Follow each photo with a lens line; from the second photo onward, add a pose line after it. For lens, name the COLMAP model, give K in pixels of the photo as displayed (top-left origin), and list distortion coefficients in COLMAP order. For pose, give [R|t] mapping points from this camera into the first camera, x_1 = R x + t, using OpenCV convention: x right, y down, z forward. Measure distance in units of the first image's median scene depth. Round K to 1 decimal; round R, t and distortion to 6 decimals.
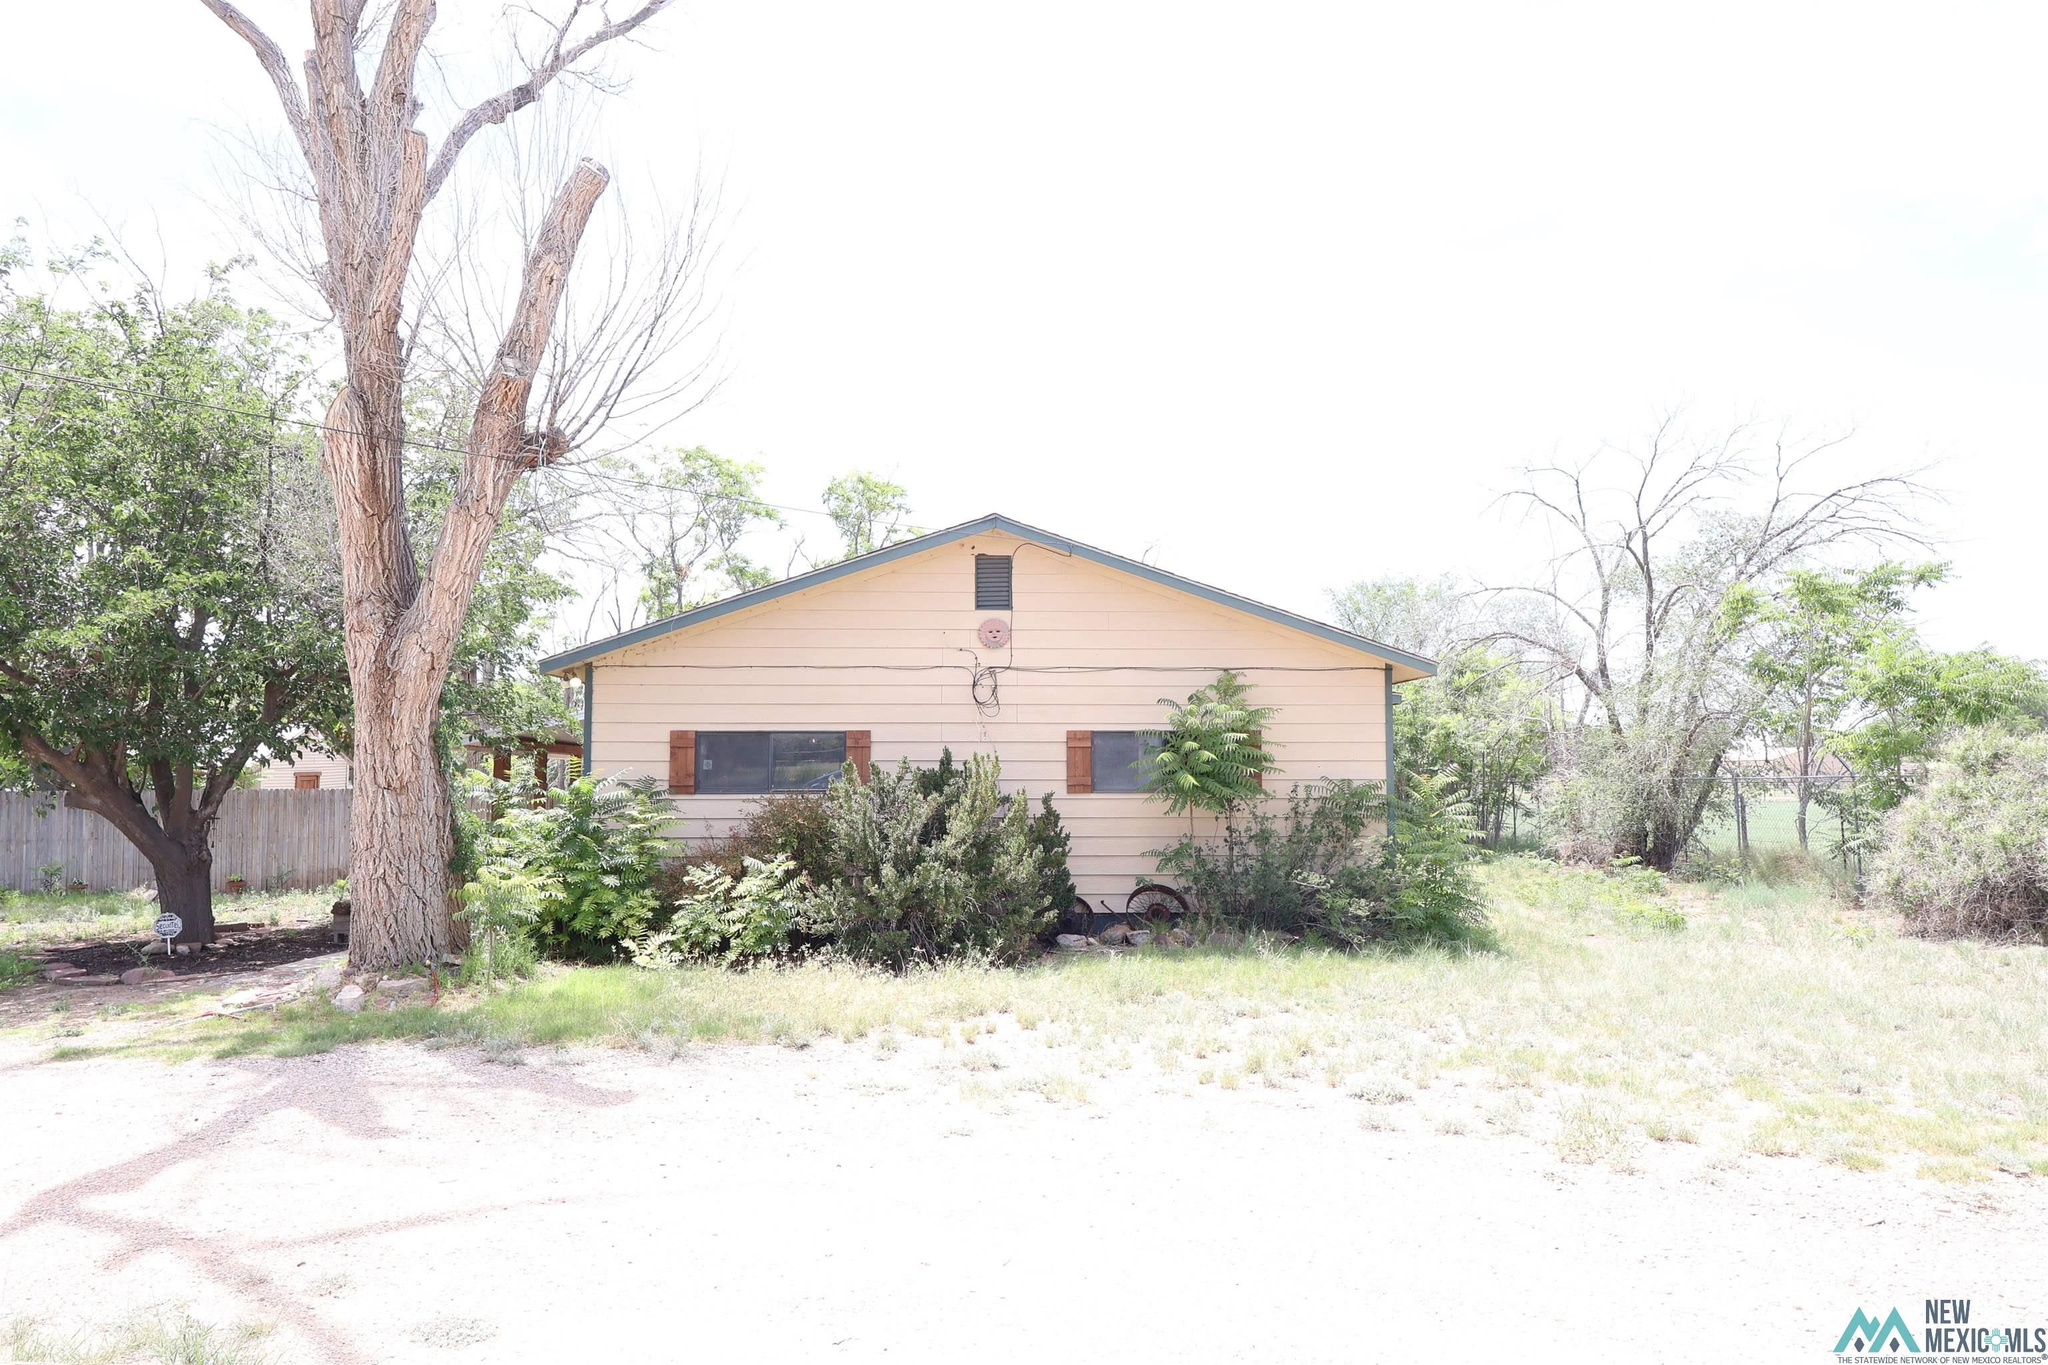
lens RADIAL K [[1340.3, 0, 1024.0], [0, 1340.3, 682.5], [0, 0, 1]] dist [0.002861, 0.002208]
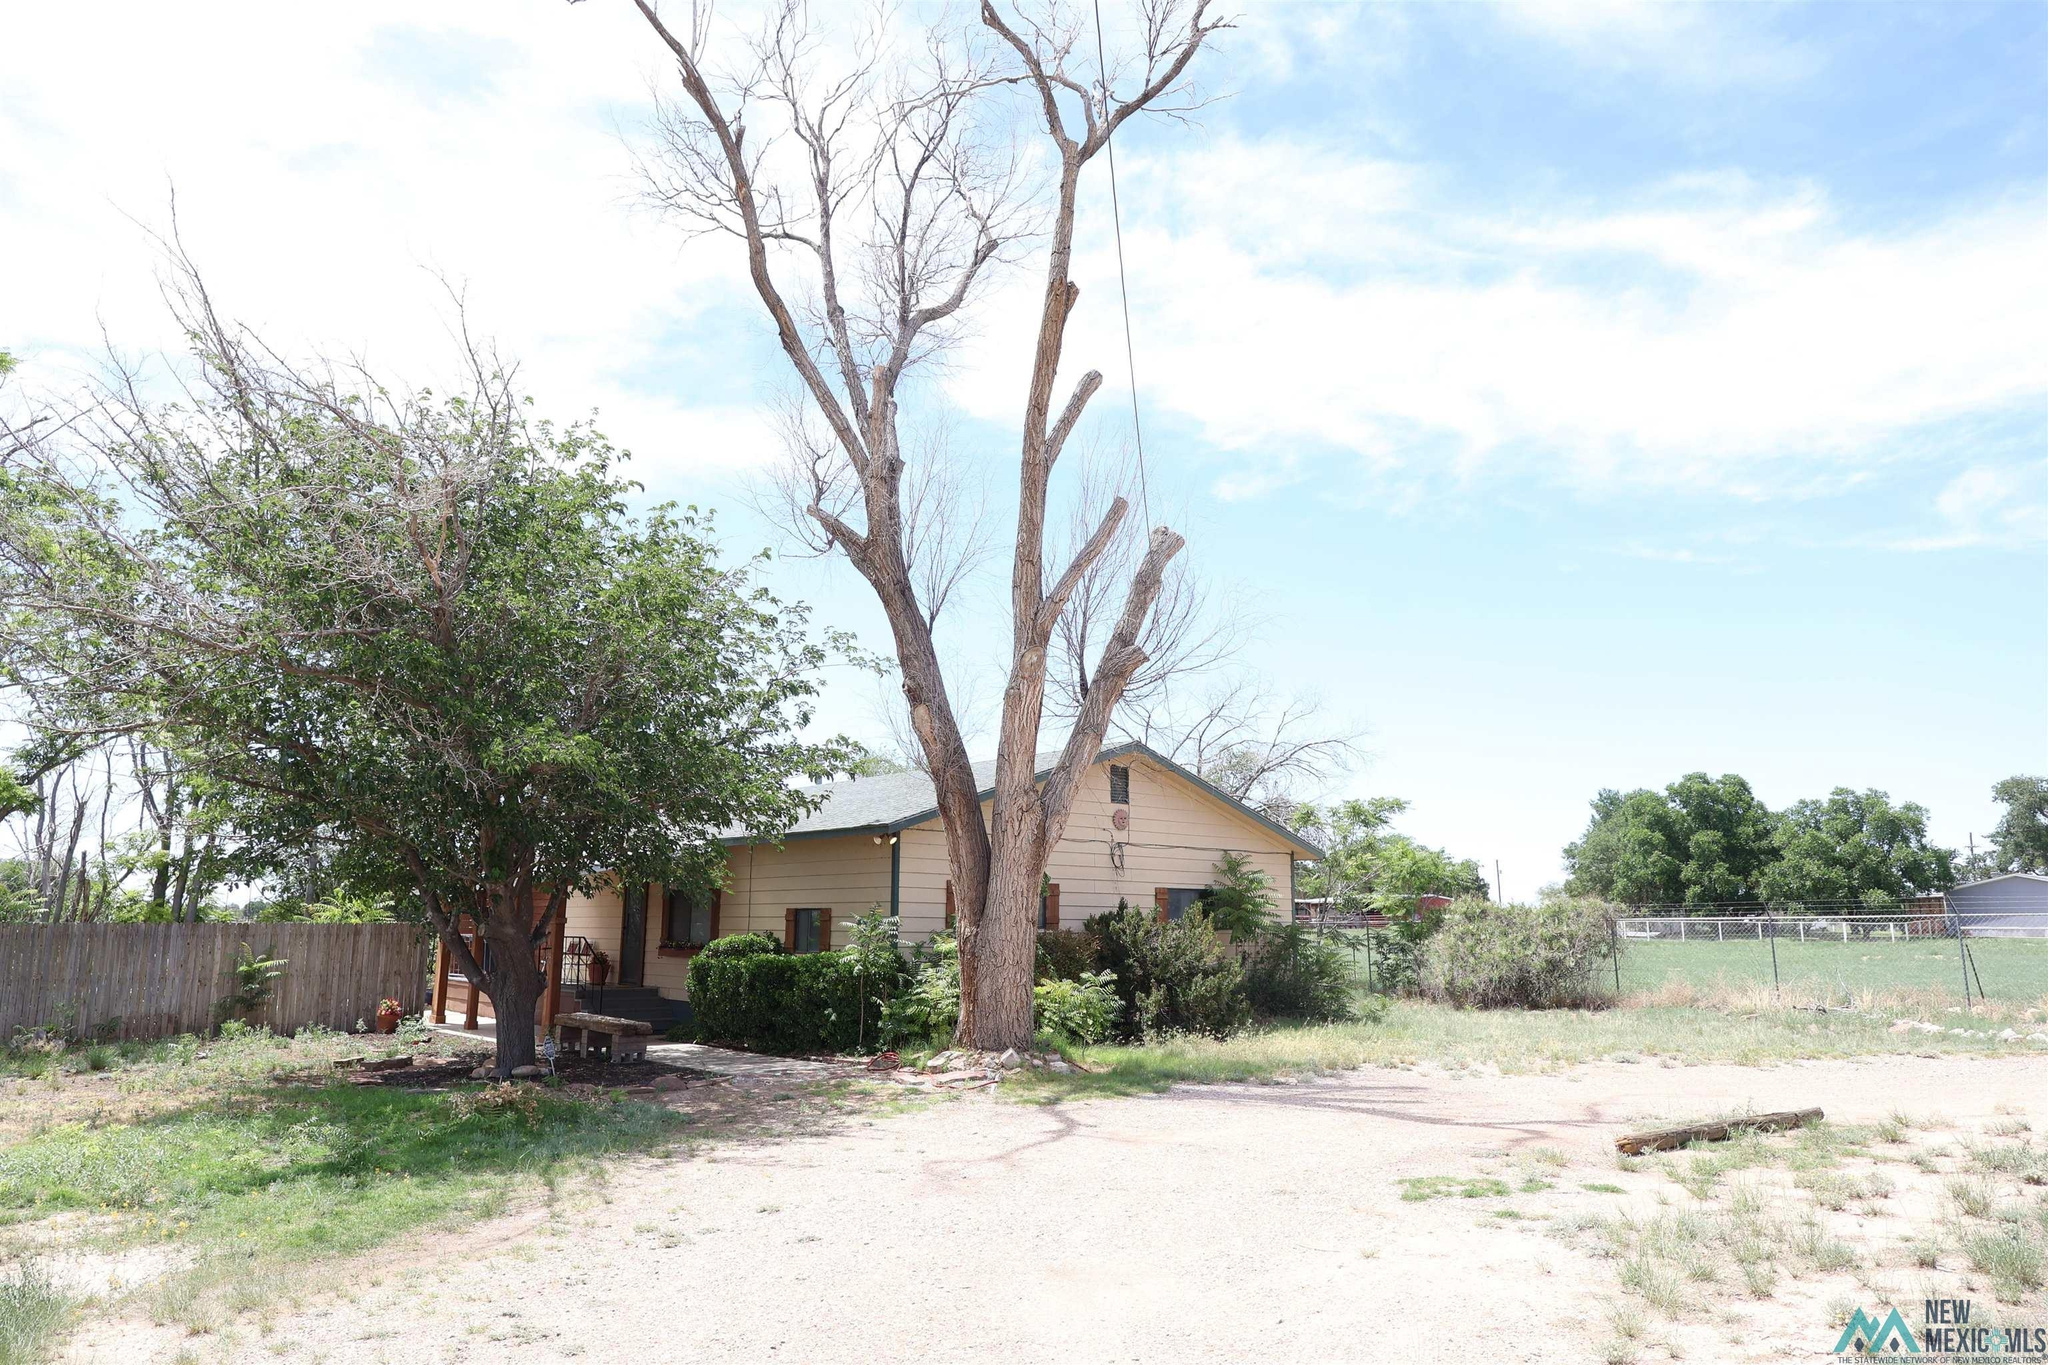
lens RADIAL K [[1340.3, 0, 1024.0], [0, 1340.3, 682.5], [0, 0, 1]] dist [0.002861, 0.002208]
pose [[0.784004, 0.114711, 0.610065, -1.012889], [-0.053818, 0.991638, -0.117297, -0.007113], [-0.618418, 0.059129, 0.783621, -0.086116]]
